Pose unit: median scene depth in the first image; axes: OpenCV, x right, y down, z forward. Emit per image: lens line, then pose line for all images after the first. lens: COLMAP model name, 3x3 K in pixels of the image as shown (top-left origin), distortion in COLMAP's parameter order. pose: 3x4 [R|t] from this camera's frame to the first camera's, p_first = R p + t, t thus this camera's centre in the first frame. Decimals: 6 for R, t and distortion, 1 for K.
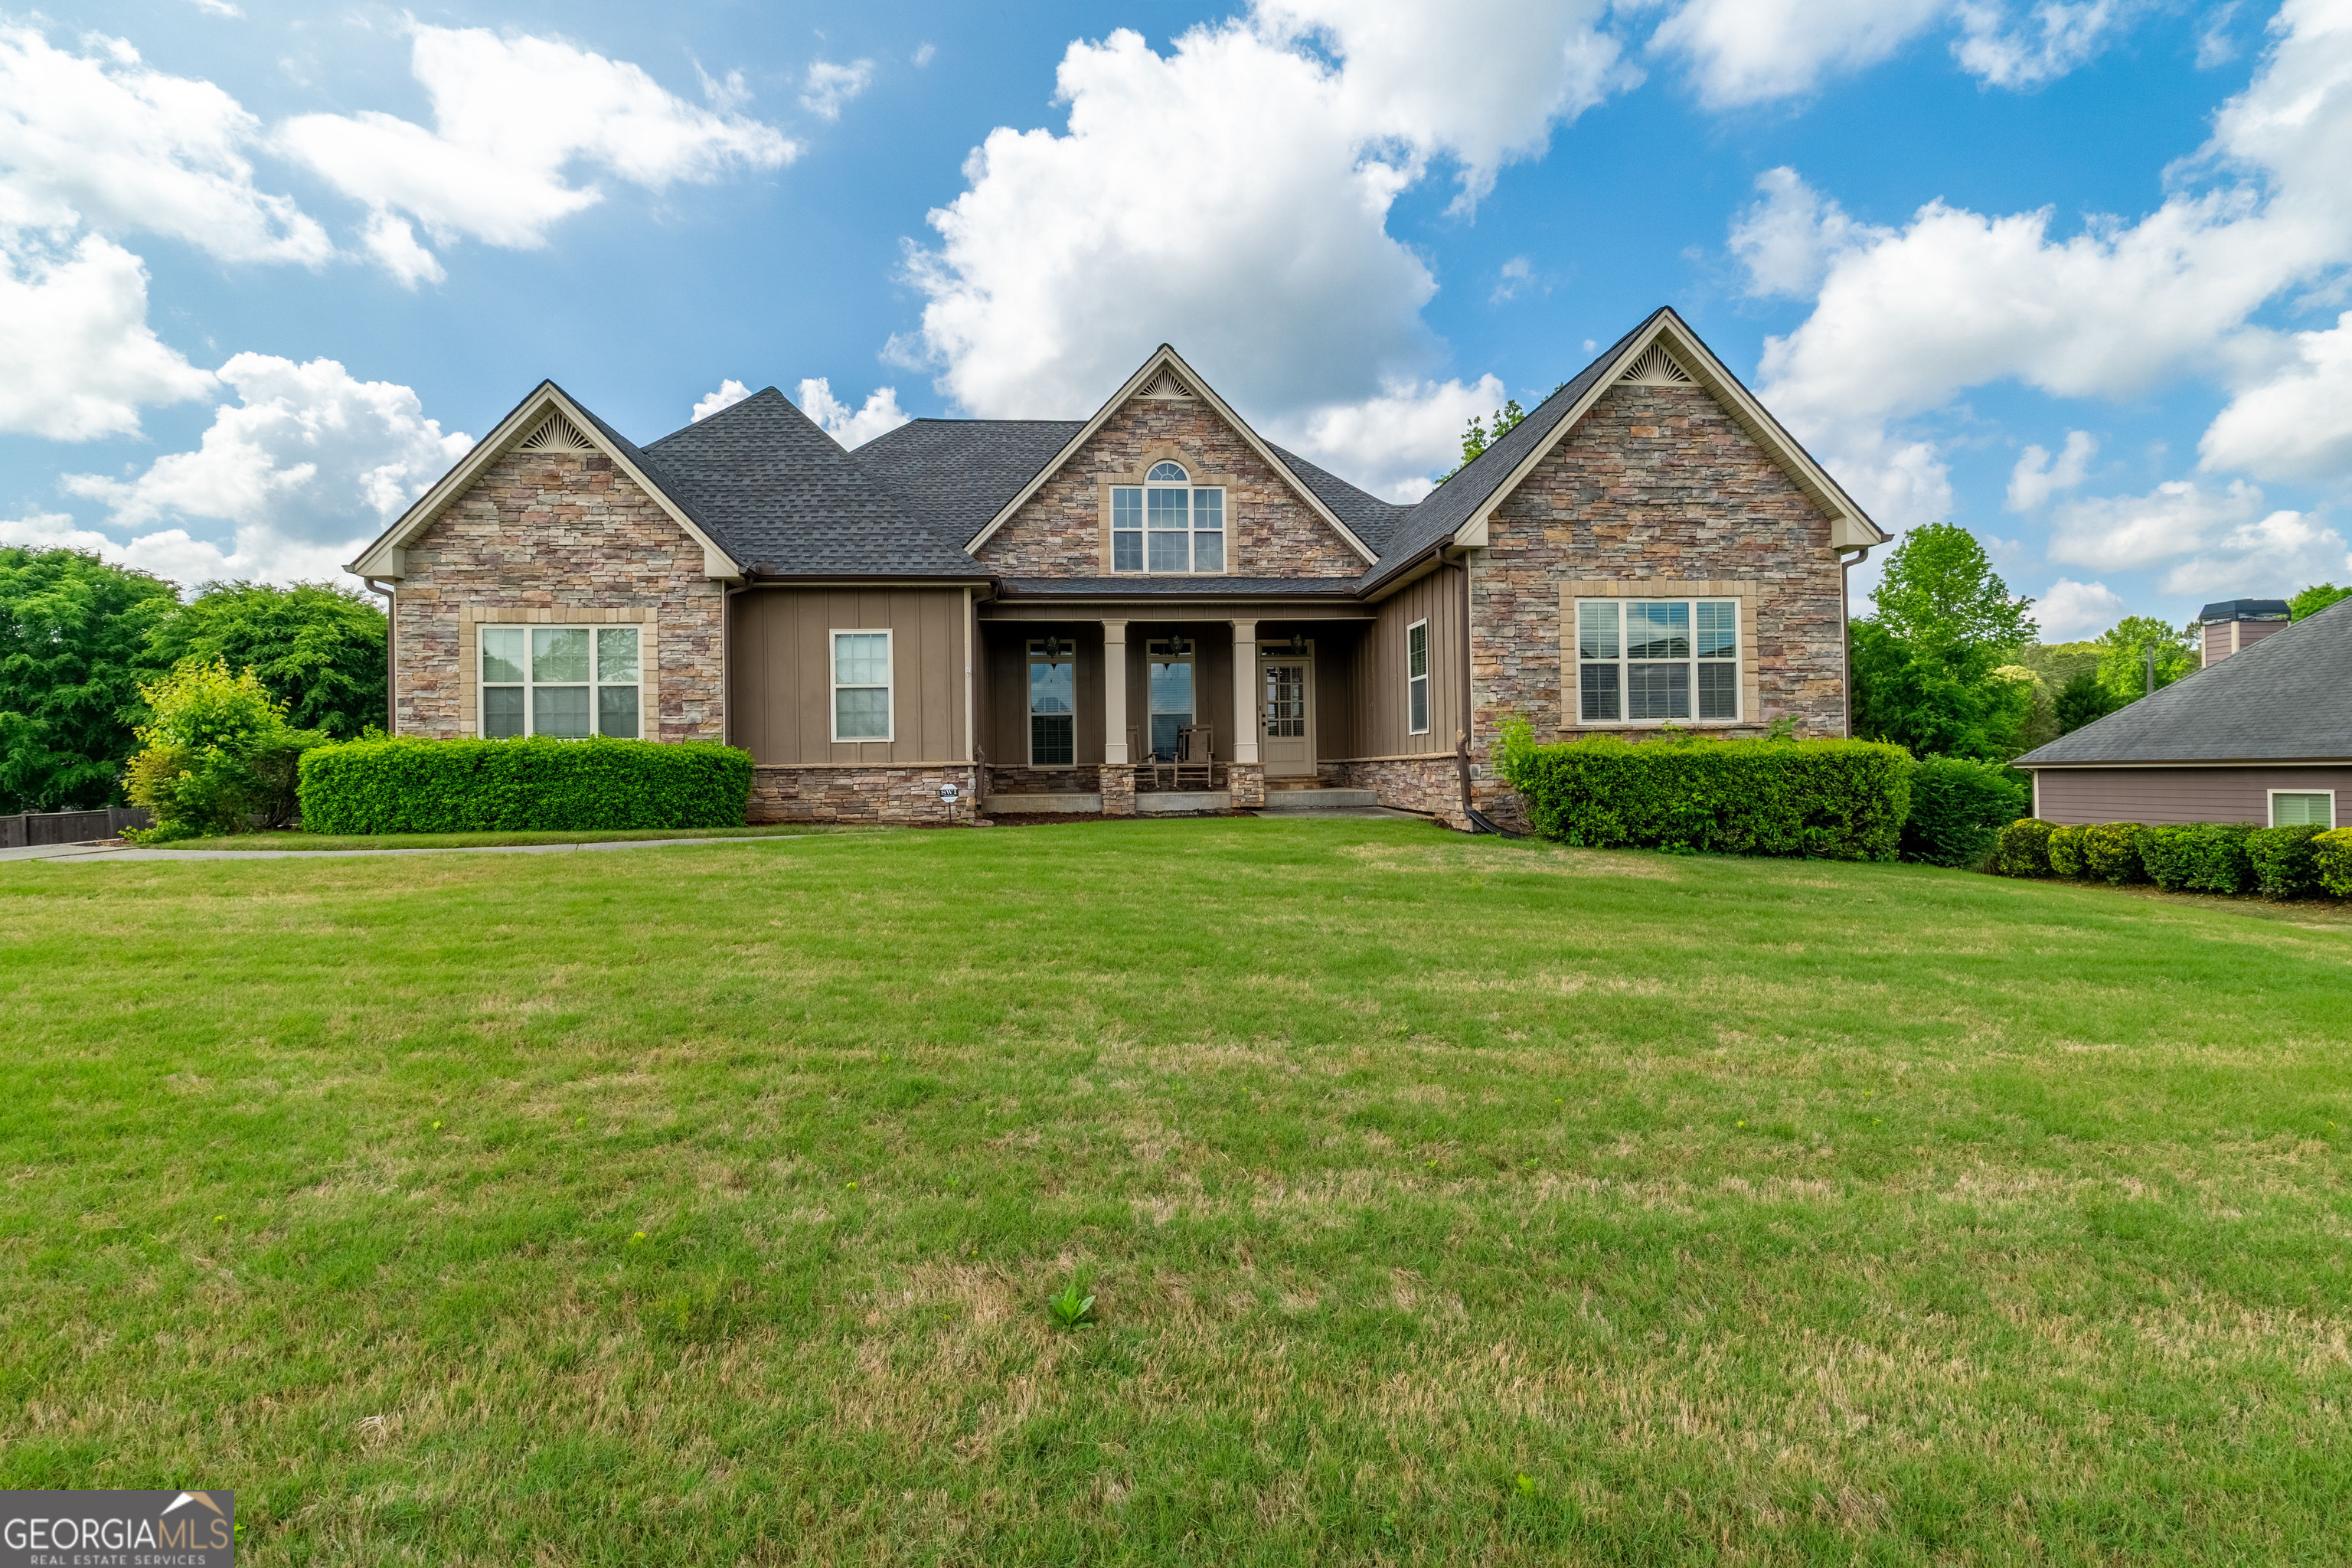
lens RADIAL K [[1095.4, 0, 1244.6], [0, 1095.4, 919.6], [0, 0, 1]] dist [-0.004037, -0.000985]
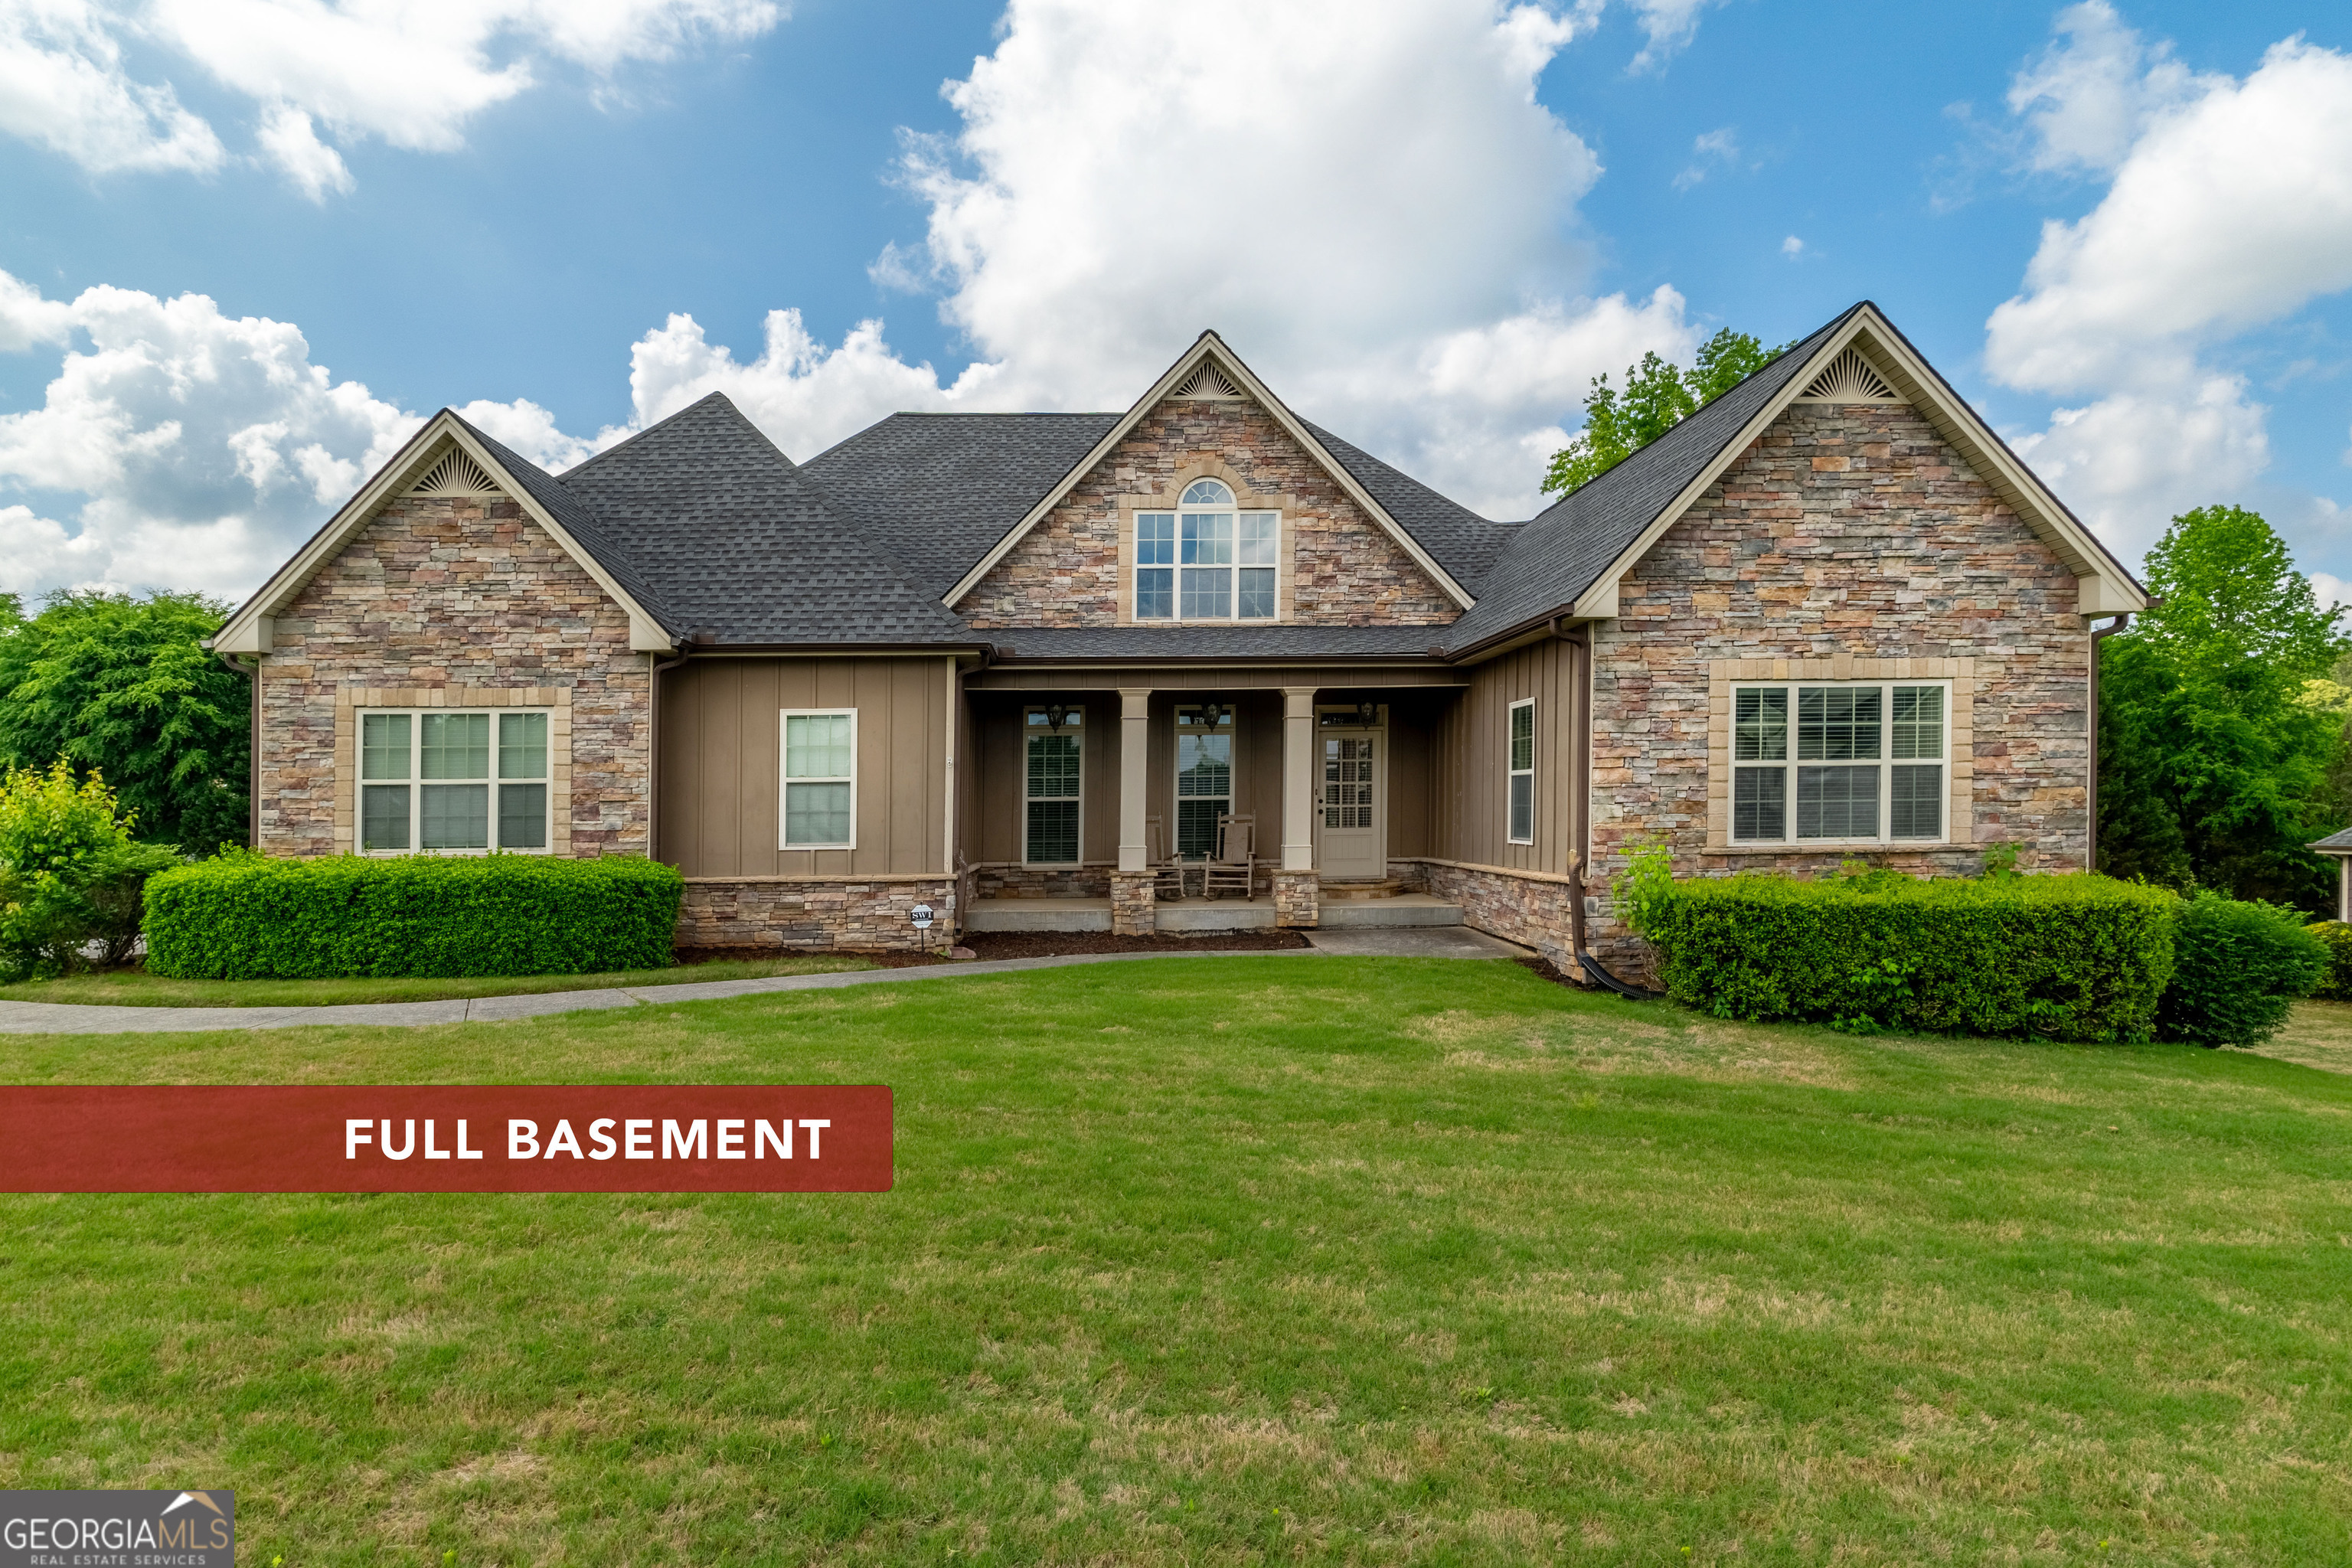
lens RADIAL K [[1377.5, 0, 1208.2], [0, 1377.5, 970.8], [0, 0, 1]] dist [-0.006981, 0.001100]
pose [[0.997742, 0.029273, -0.060451, -0.000014], [-0.028399, 0.999480, 0.015271, -0.104511], [0.060866, -0.013520, 0.998054, 0.011345]]
